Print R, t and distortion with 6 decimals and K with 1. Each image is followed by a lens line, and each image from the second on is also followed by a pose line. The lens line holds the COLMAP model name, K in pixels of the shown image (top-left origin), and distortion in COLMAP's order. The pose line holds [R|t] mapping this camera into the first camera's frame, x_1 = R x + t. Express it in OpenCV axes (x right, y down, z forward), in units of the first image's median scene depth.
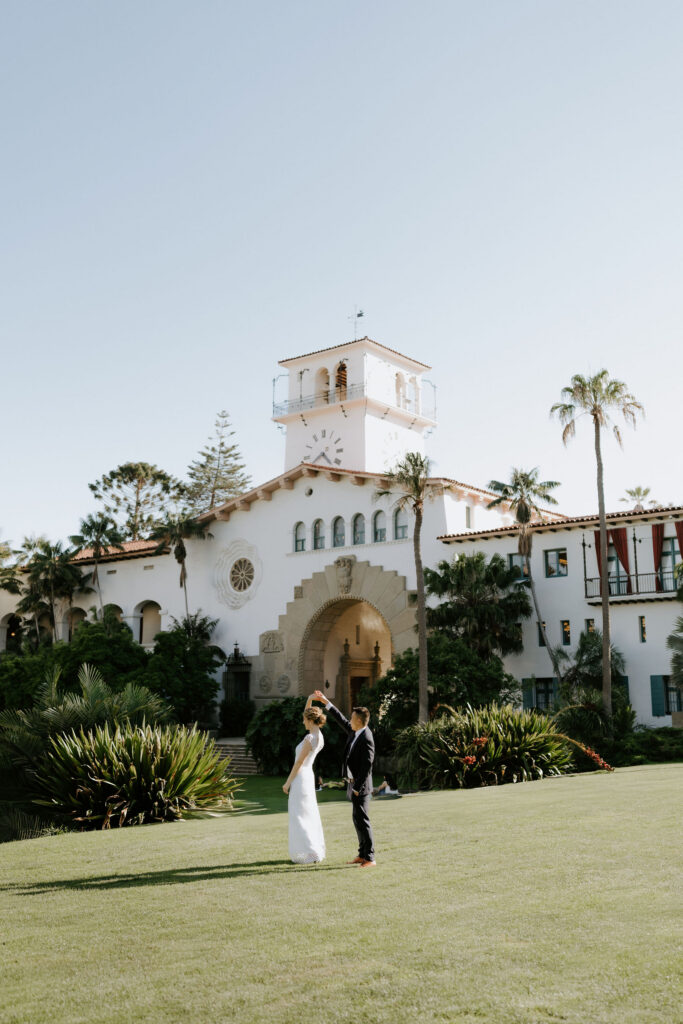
lens RADIAL K [[1038.9, 0, 342.3], [0, 1038.9, 500.6], [0, 0, 1]] dist [-0.034623, -0.001483]
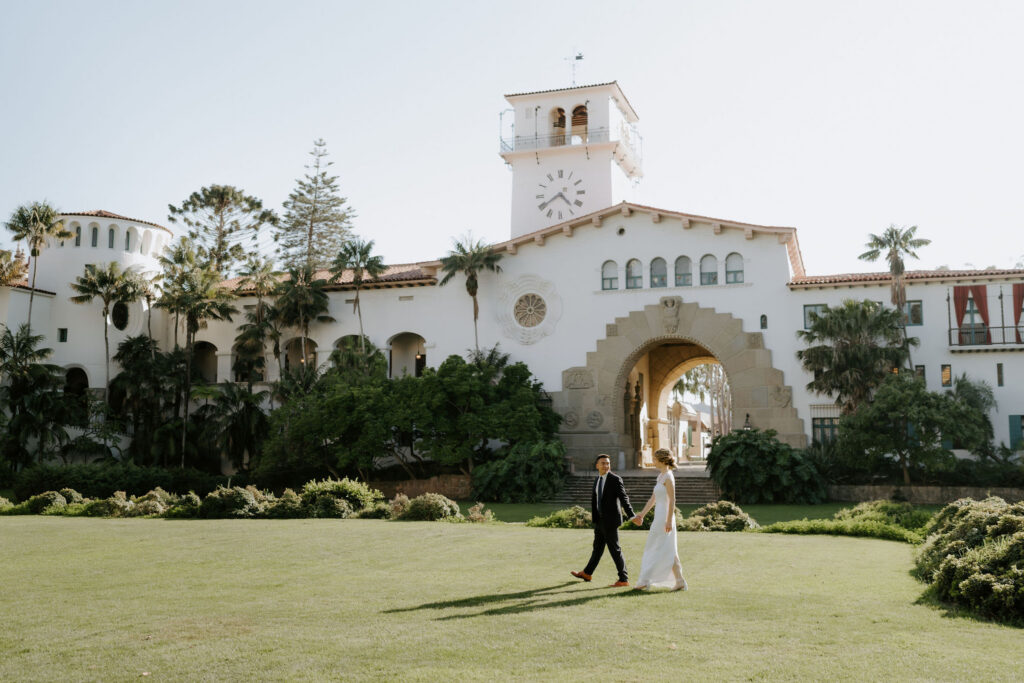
lens RADIAL K [[1016.2, 0, 486.0], [0, 1016.2, 342.8], [0, 0, 1]] dist [-0.018296, -0.006247]
pose [[0.945718, 0.040287, 0.322480, -0.545234], [-0.067968, 0.994861, 0.075040, 0.039603], [-0.317800, -0.092885, 0.943597, 0.119831]]
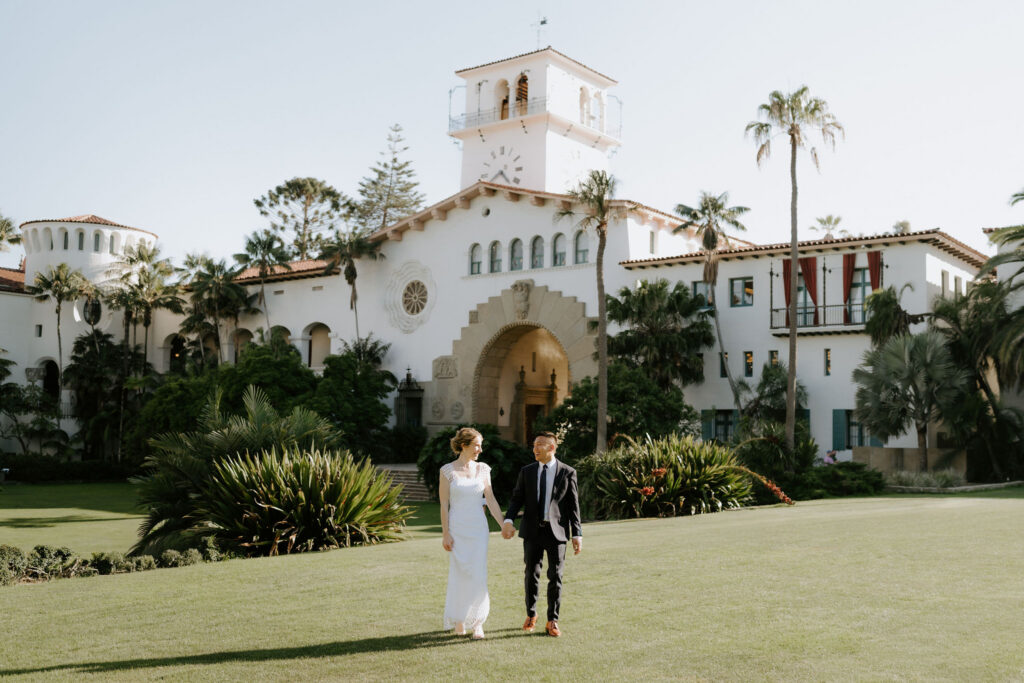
lens RADIAL K [[1071.6, 0, 538.3], [0, 1071.6, 371.3], [0, 0, 1]] dist [-0.028066, -0.005448]
pose [[0.999615, 0.019220, 0.020001, -0.001269], [-0.021770, 0.990432, 0.136275, 0.001605], [-0.017191, -0.136658, 0.990469, 0.008069]]
